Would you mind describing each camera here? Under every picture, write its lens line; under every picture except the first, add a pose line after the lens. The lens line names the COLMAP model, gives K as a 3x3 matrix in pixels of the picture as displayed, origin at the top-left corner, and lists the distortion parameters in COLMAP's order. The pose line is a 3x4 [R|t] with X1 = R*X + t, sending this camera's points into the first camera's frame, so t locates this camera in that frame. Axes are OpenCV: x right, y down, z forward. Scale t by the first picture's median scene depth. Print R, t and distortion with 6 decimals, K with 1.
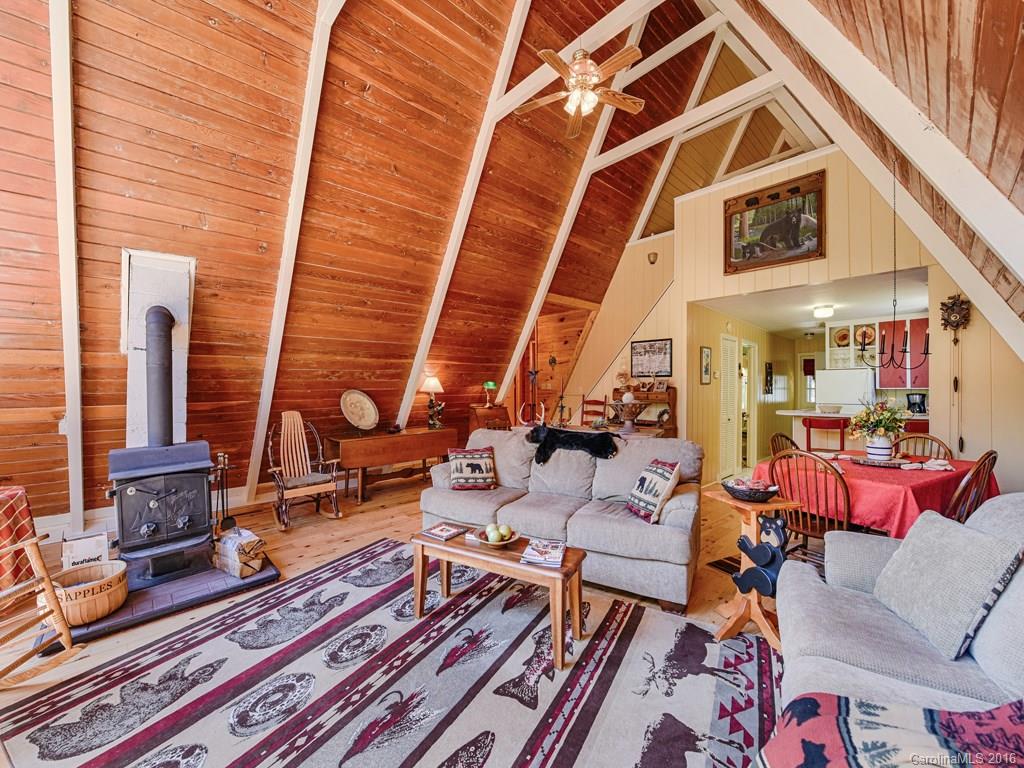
lens RADIAL K [[407.5, 0, 513.0], [0, 407.5, 383.2], [0, 0, 1]] dist [0.000561, 0.000022]
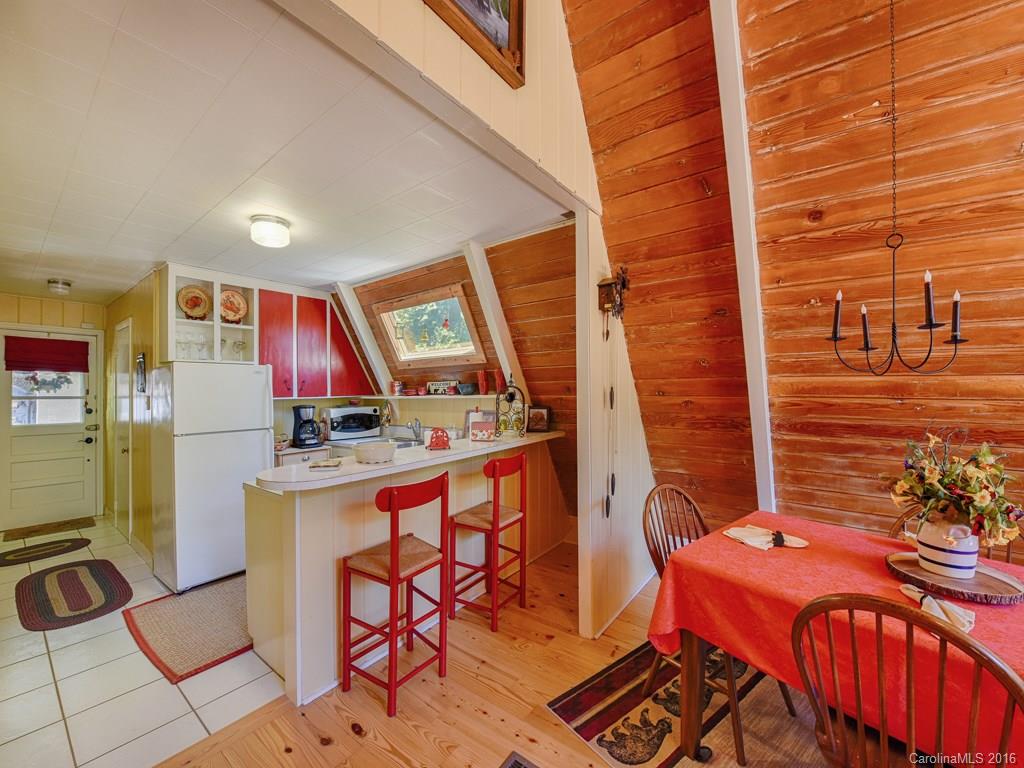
lens RADIAL K [[407.5, 0, 513.3], [0, 407.5, 386.9], [0, 0, 1]] dist [0.000561, 0.000022]
pose [[-0.170515, 0.007720, 0.985325, 0.233992], [0.001289, 0.999970, -0.007611, -0.000111], [-0.985354, -0.000027, -0.170520, 0.697725]]
